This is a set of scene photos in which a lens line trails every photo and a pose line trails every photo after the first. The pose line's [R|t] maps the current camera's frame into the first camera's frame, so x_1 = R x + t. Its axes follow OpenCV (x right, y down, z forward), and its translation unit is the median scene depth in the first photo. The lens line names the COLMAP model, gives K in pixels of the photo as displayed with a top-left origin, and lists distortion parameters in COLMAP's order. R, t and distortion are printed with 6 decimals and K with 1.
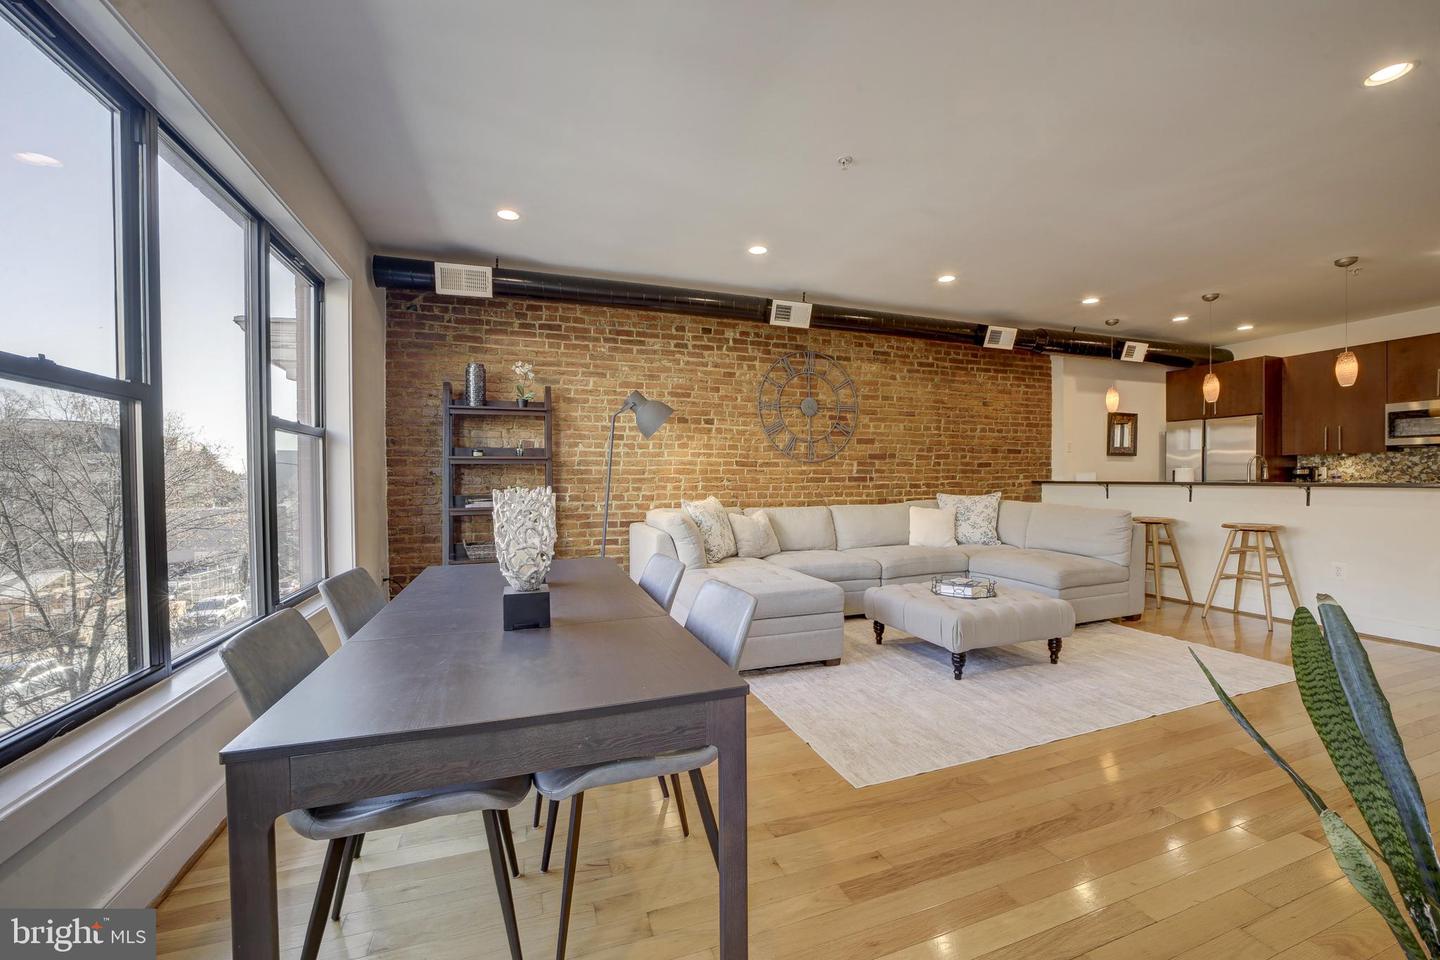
lens RADIAL K [[558.0, 0, 770.4], [0, 558.0, 491.6], [0, 0, 1]] dist [-0.015882, 0.001985]
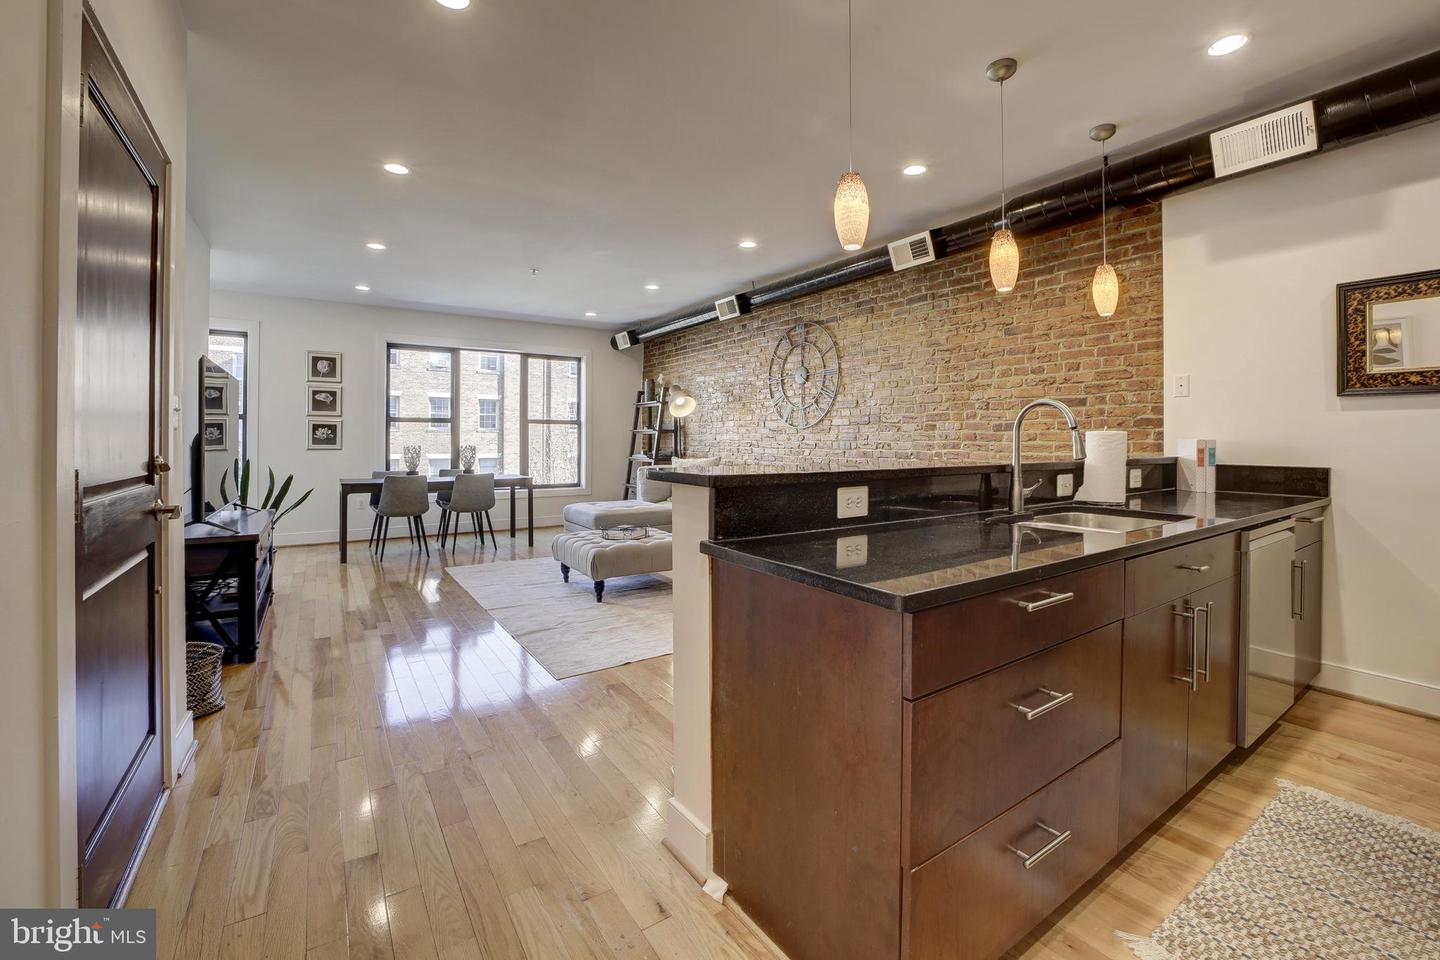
lens RADIAL K [[558.0, 0, 640.1], [0, 558.0, 438.0], [0, 0, 1]] dist [-0.015882, 0.001985]
pose [[0.184228, 0.006913, -0.982859, 1.024203], [-0.015688, 0.999869, 0.004092, -0.034333], [0.982758, 0.014665, 0.184312, 0.507094]]
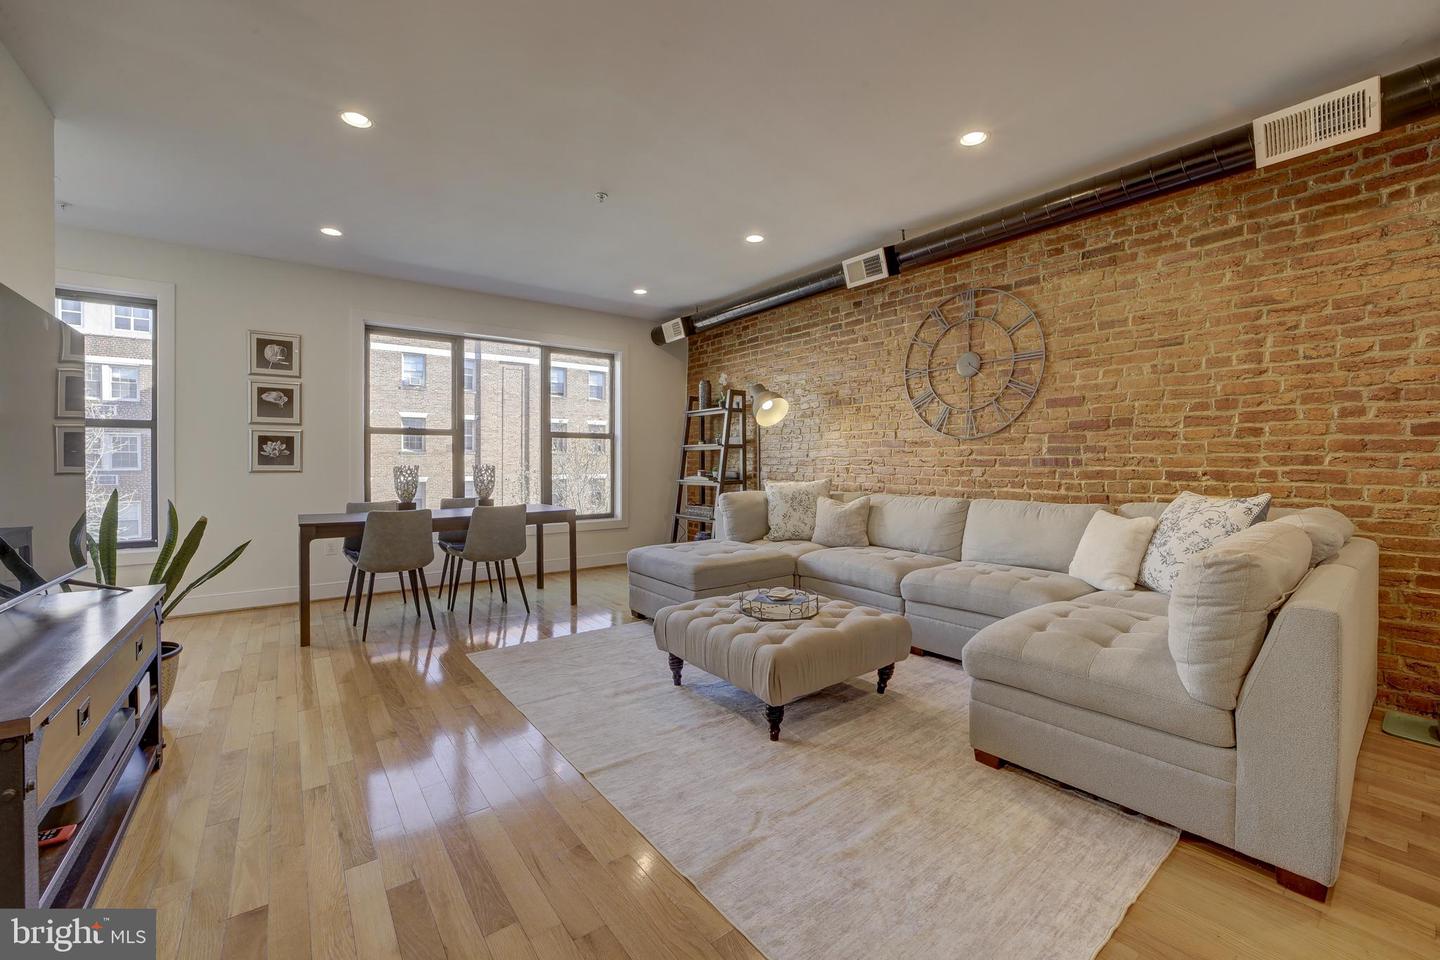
lens RADIAL K [[558.0, 0, 643.0], [0, 558.0, 463.6], [0, 0, 1]] dist [-0.015882, 0.001985]
pose [[0.238695, 0.012675, -0.971012, 0.675220], [-0.012966, 0.999867, 0.009865, -0.021752], [0.971008, 0.010236, 0.238828, 0.400037]]
